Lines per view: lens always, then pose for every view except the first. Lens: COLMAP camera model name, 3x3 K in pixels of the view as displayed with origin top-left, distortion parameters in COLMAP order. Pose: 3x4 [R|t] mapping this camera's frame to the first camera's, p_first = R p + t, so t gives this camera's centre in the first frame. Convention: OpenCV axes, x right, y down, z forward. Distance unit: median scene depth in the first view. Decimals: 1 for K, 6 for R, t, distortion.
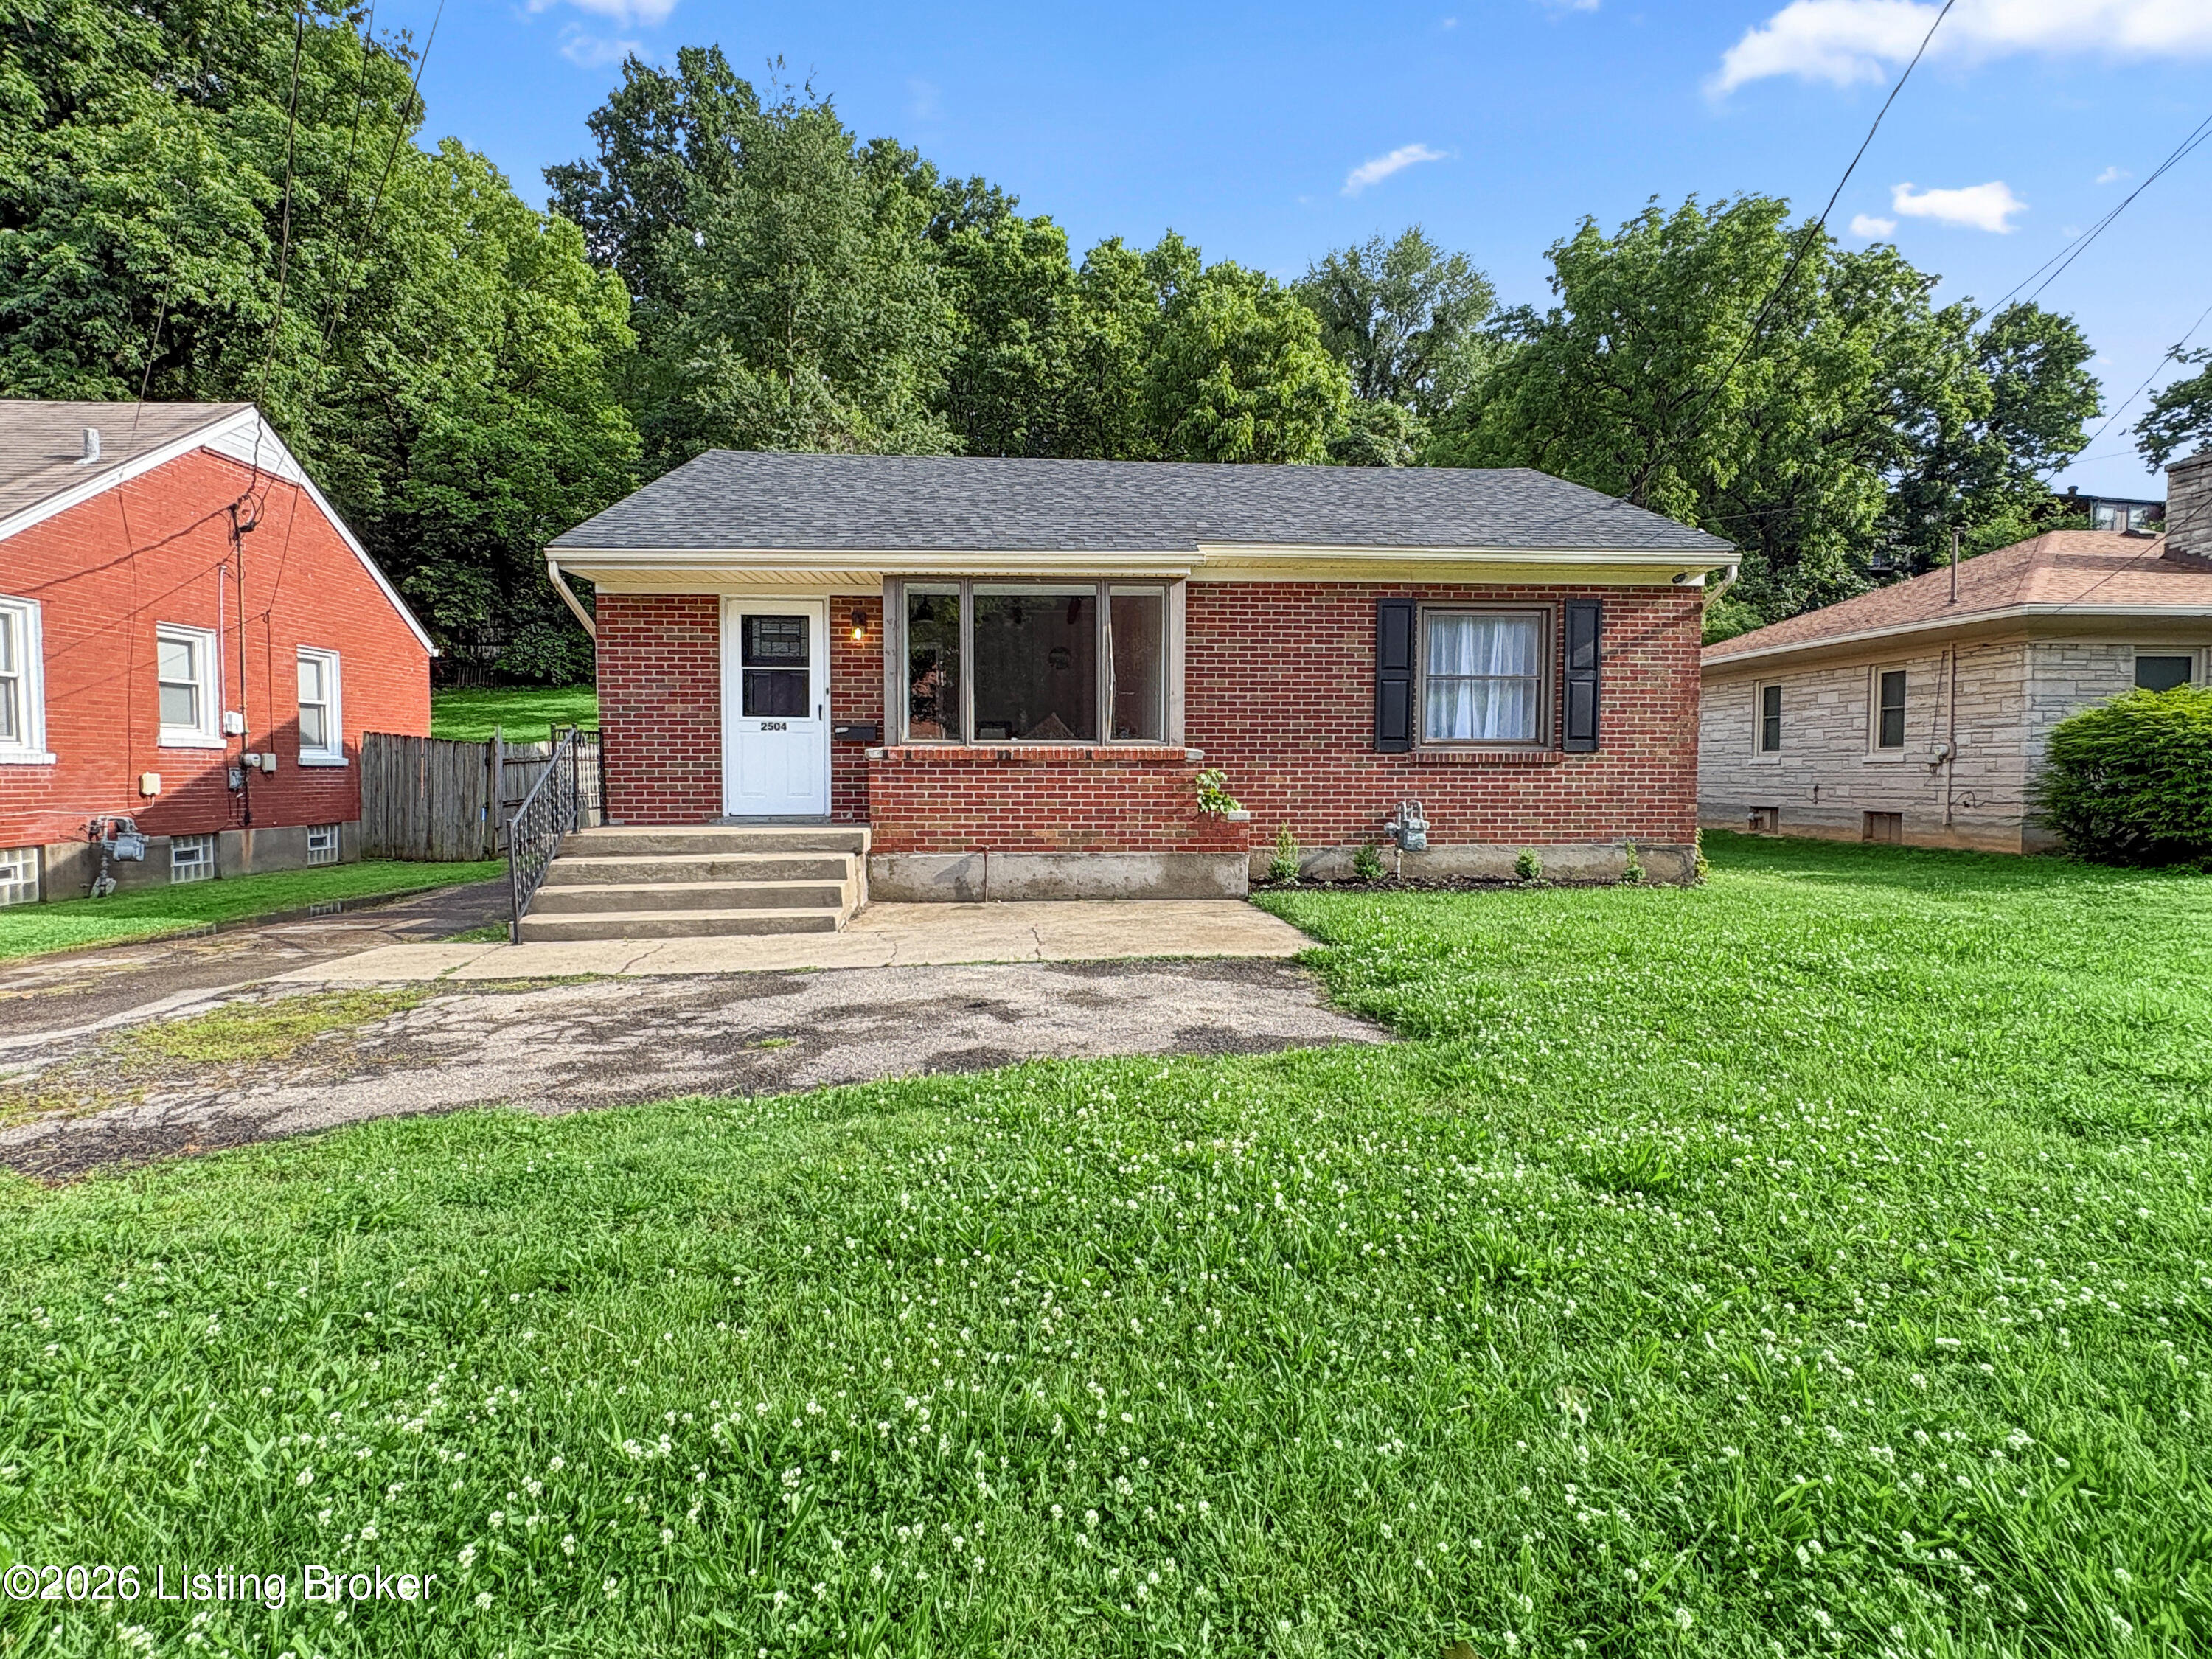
lens RADIAL K [[1133.2, 0, 1106.0], [0, 1133.2, 829.5], [0, 0, 1]] dist [-0.003927, 0.001543]
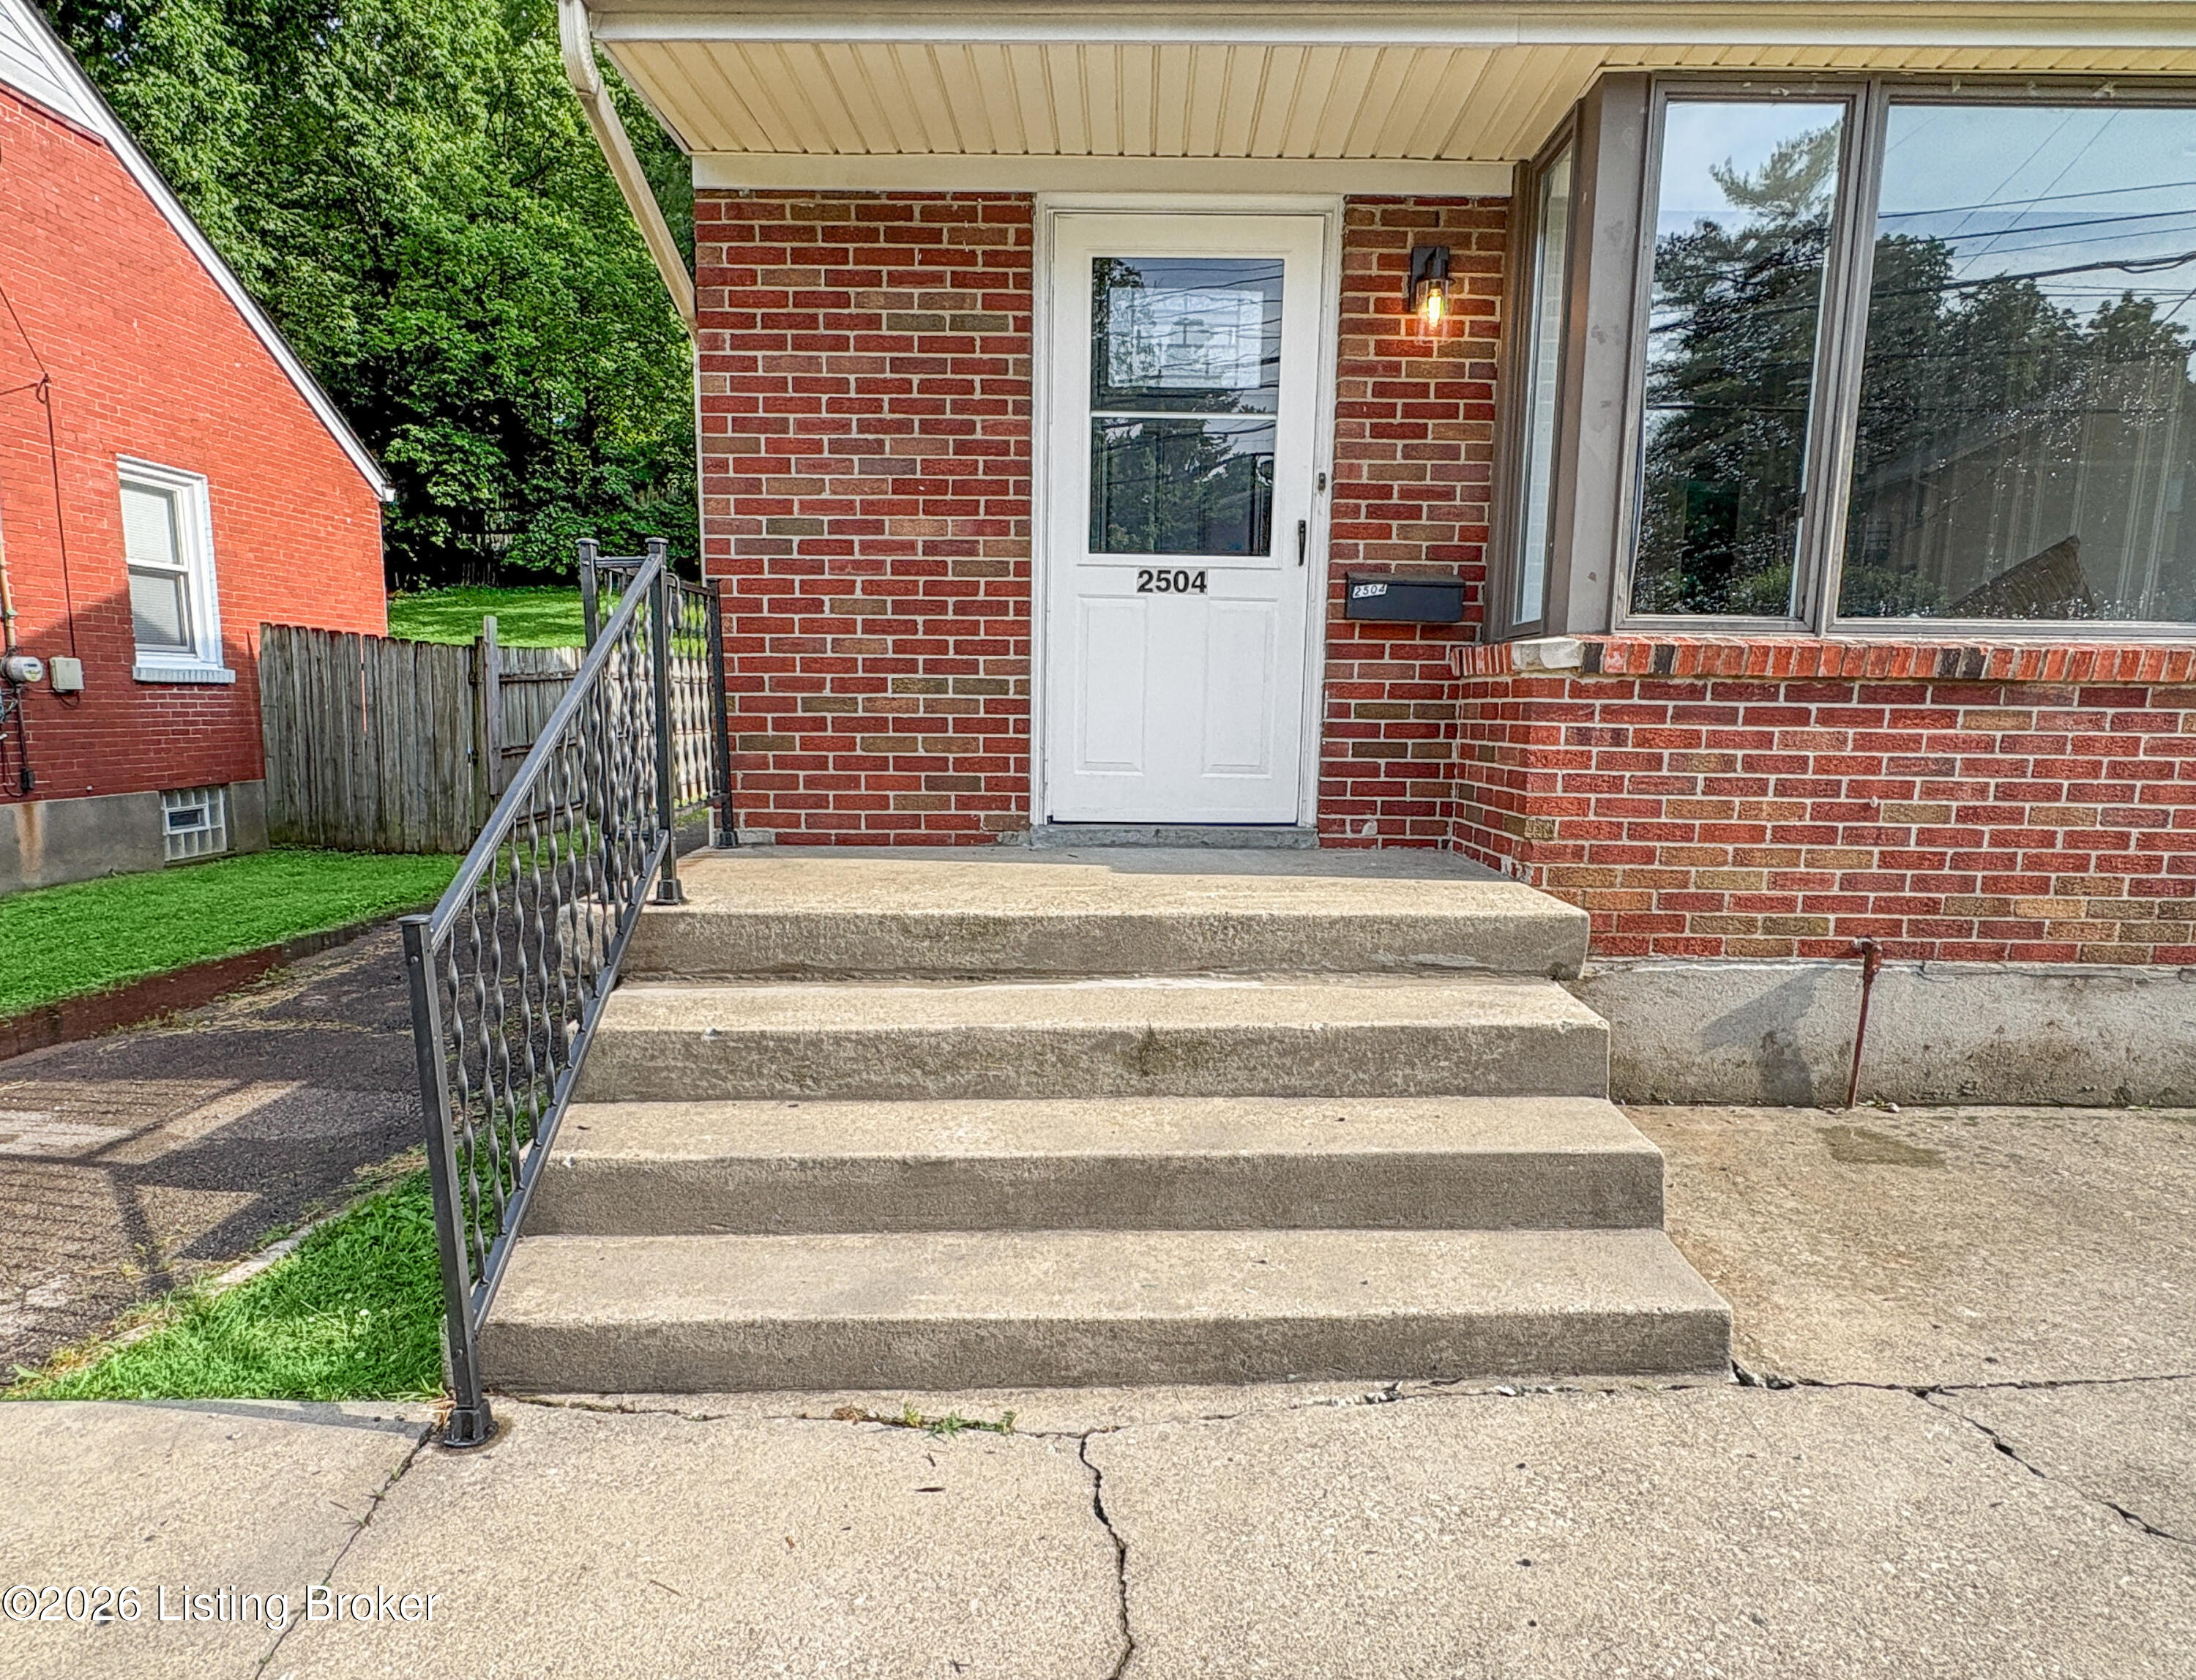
lens RADIAL K [[1265.8, 0, 1091.2], [0, 1265.8, 901.9], [0, 0, 1]] dist [0.001756, -0.000472]
pose [[0.997080, 0.023532, -0.072646, -0.274725], [-0.015849, 0.994391, 0.104571, -0.029060], [0.074699, -0.103115, 0.991861, 0.557540]]
